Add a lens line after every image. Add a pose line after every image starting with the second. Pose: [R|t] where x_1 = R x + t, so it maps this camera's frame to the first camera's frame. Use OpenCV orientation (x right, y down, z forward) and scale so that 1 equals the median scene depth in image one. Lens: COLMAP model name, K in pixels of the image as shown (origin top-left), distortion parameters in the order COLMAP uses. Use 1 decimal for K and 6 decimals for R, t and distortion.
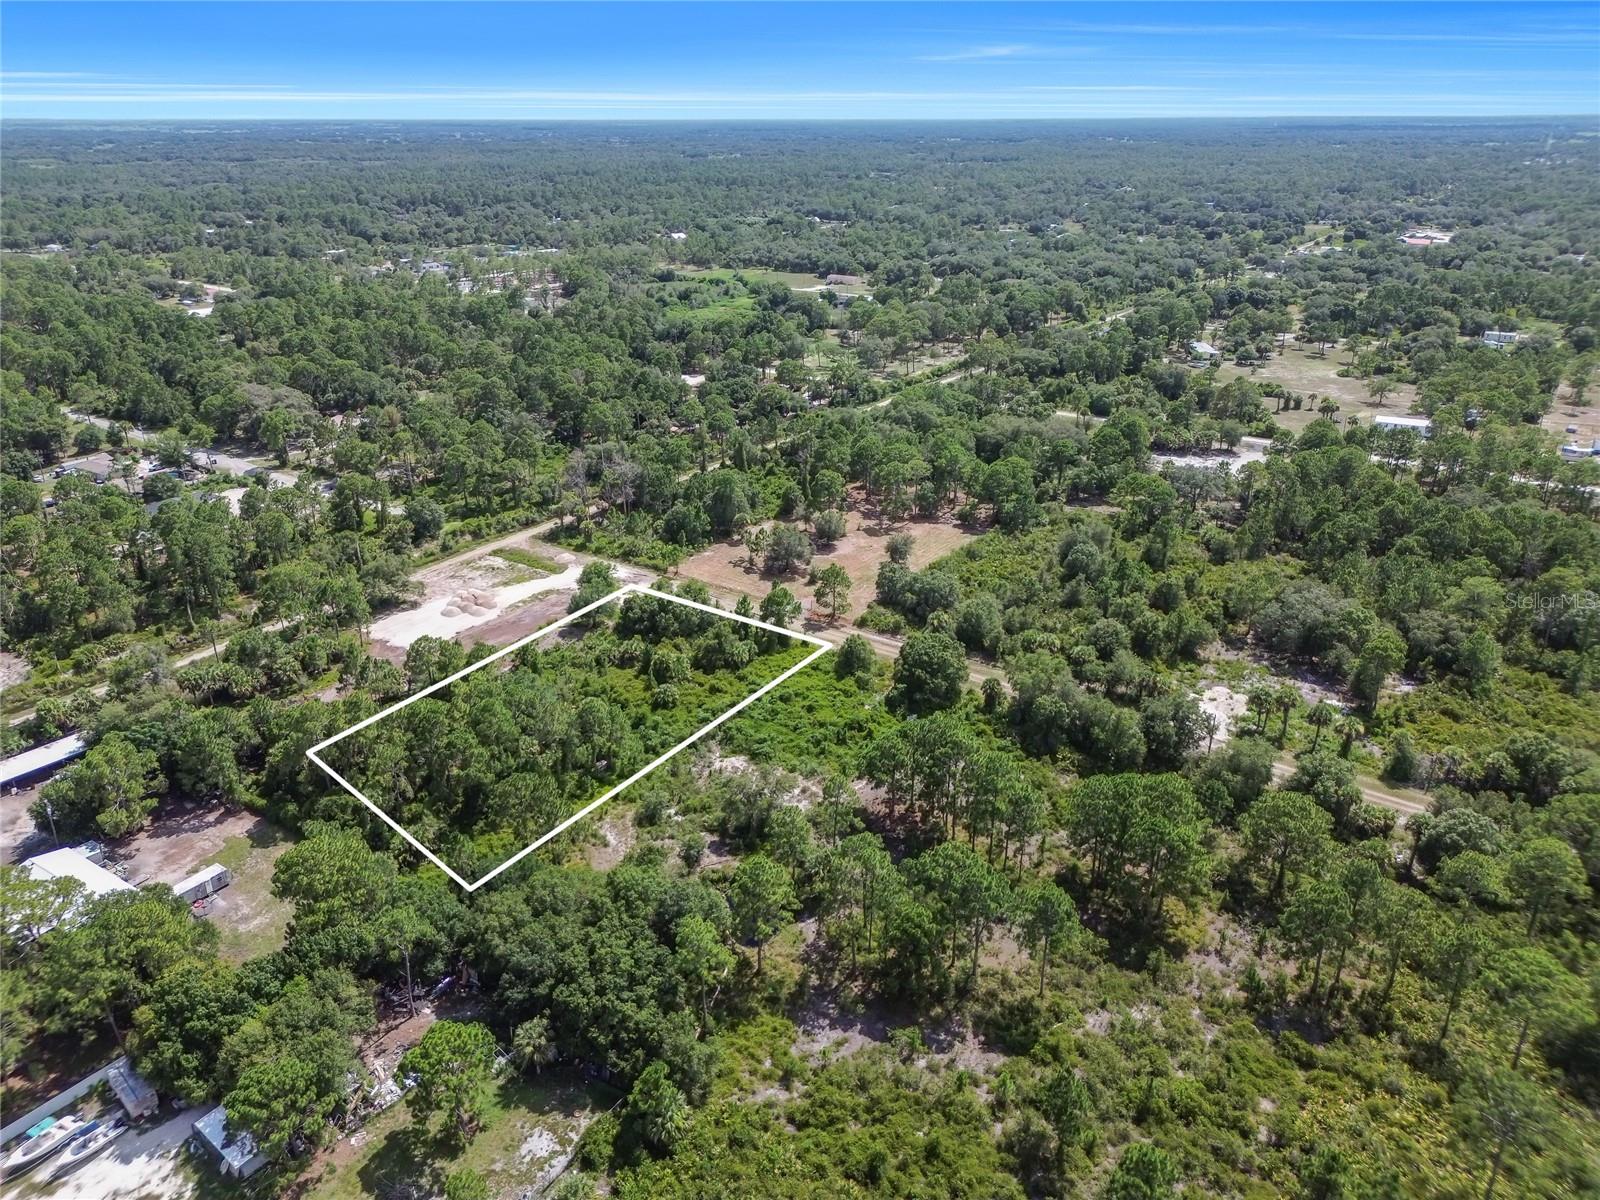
lens RADIAL K [[1126.1, 0, 800.0], [0, 1126.1, 600.0], [0, 0, 1]] dist [0.058638, -0.061138]
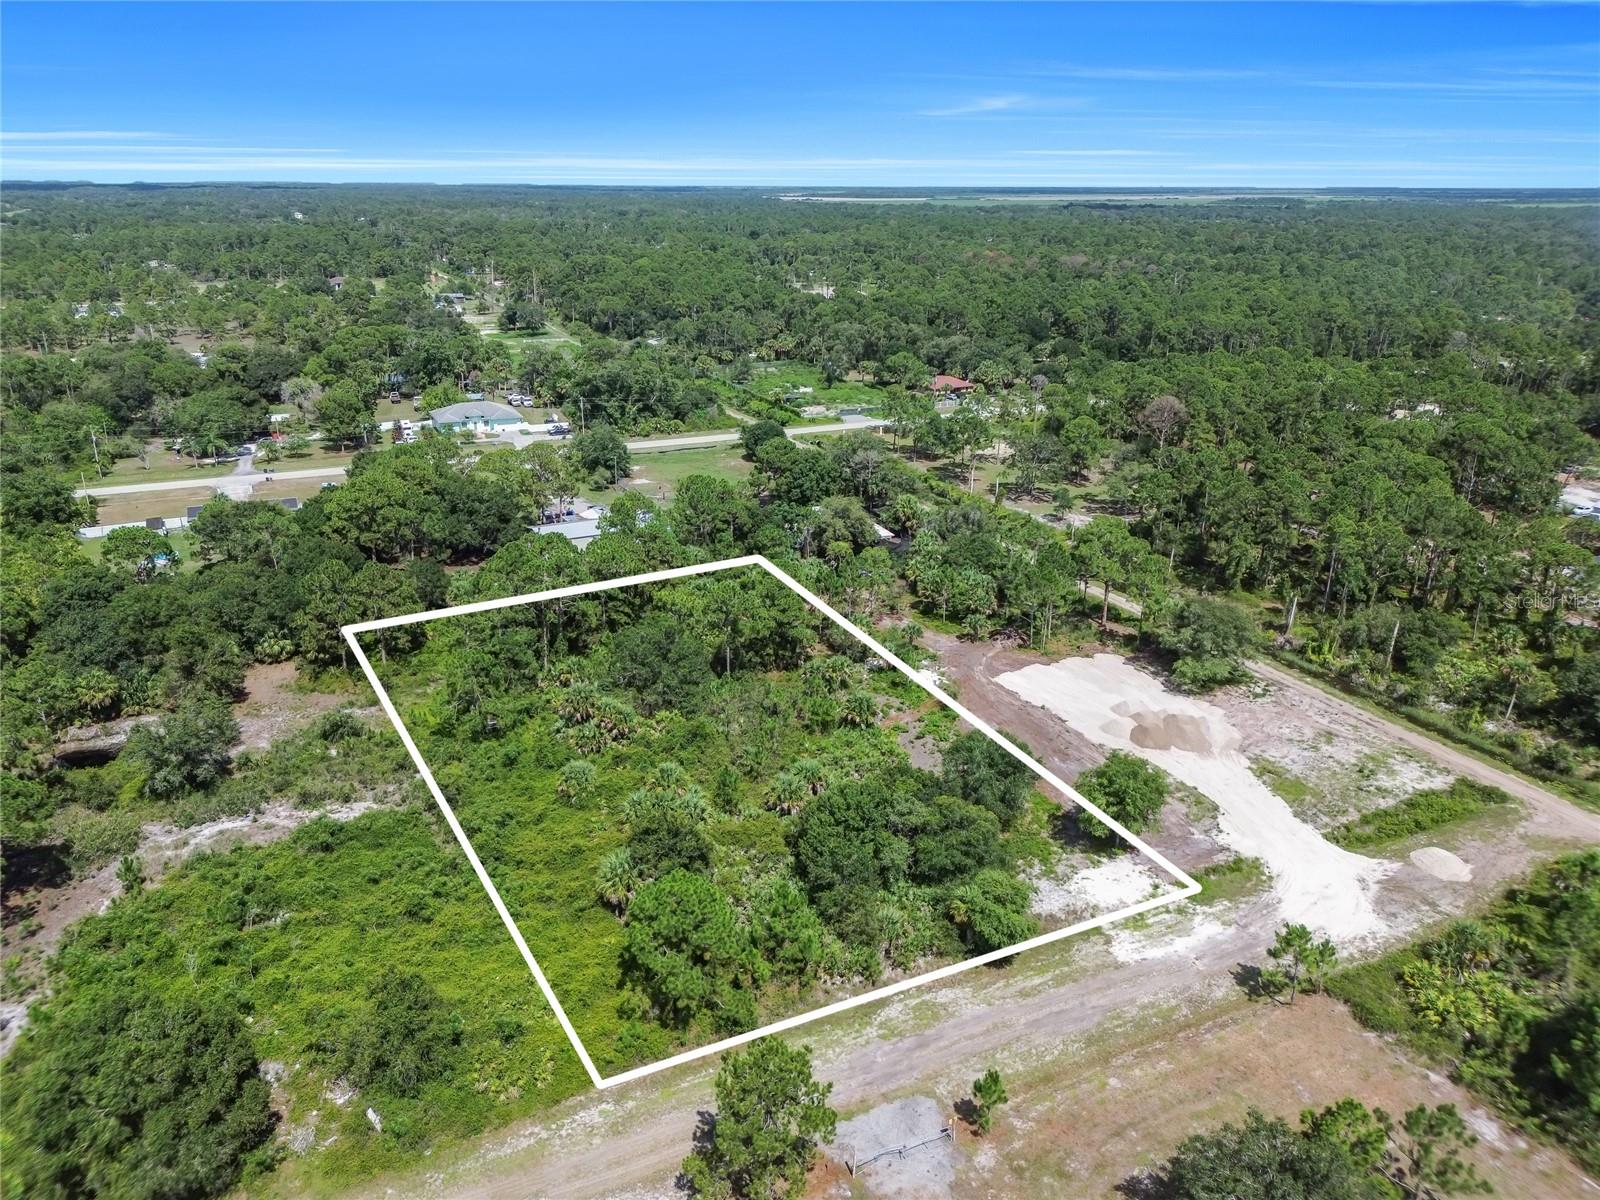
lens RADIAL K [[1115.2, 0, 800.0], [0, 1115.2, 619.5], [0, 0, 1]] dist [0.060713, -0.062050]
pose [[-0.493274, 0.318247, -0.809568, 0.204197], [-0.346541, 0.781737, 0.518456, -0.248699], [0.797866, 0.536289, -0.275325, 0.968568]]
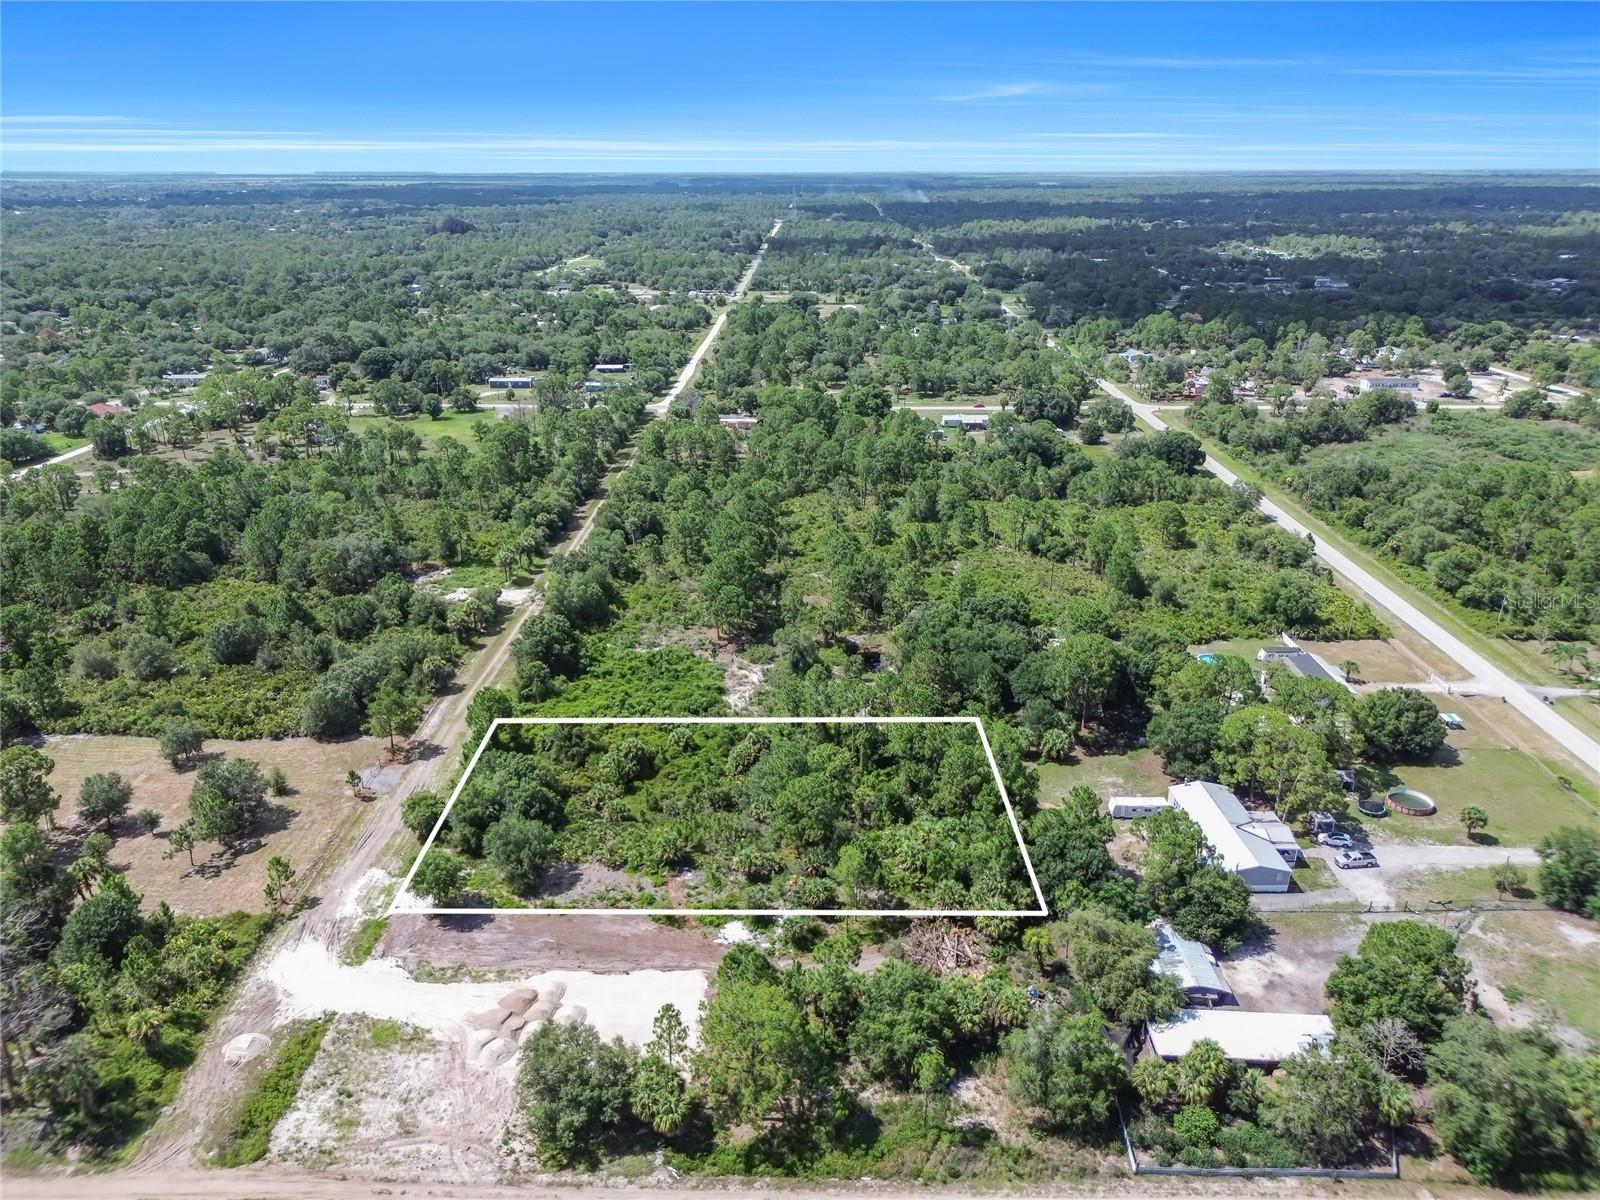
lens RADIAL K [[1126.1, 0, 800.0], [0, 1126.1, 600.0], [0, 0, 1]] dist [0.058638, -0.061138]
pose [[-0.563783, -0.291708, 0.772694, -0.731973], [0.329077, 0.778747, 0.534099, -0.407054], [-0.757533, 0.555392, -0.343050, 0.962240]]
